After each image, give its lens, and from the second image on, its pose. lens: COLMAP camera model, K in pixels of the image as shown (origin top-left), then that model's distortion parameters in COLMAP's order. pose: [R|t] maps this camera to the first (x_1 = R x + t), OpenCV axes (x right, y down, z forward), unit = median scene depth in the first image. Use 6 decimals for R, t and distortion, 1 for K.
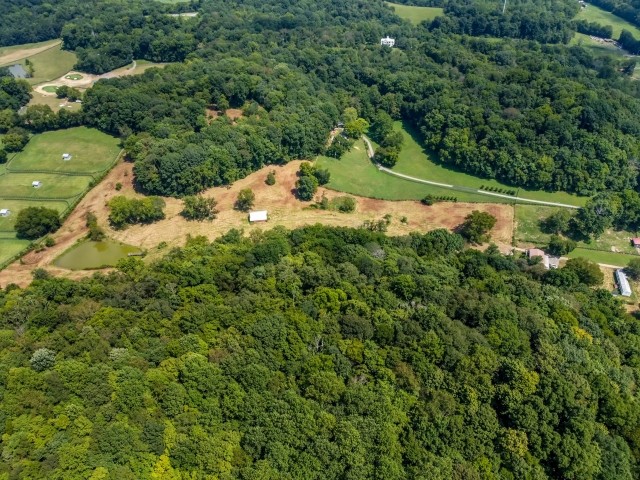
lens RADIAL K [[484.9, 0, 319.2], [0, 484.9, 245.5], [0, 0, 1]] dist [-0.000397, -0.006966]
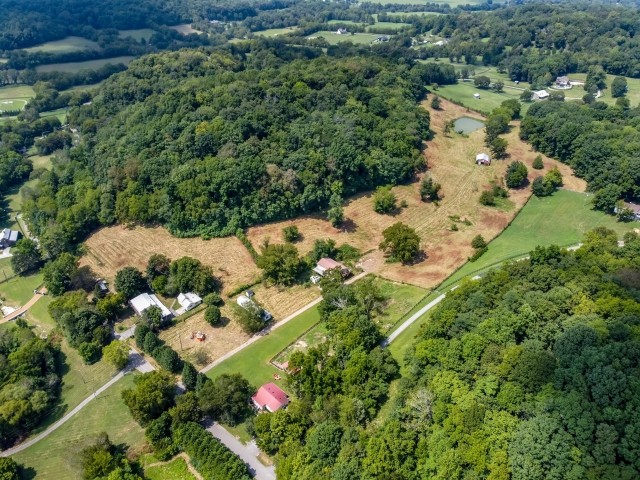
lens RADIAL K [[484.9, 0, 319.5], [0, 484.9, 240.5], [0, 0, 1]] dist [-0.000397, -0.006966]
pose [[-0.467150, 0.465978, -0.751422, 0.925466], [-0.532368, 0.530301, 0.659822, -0.471699], [0.705943, 0.708269, 0.000341, 0.814316]]
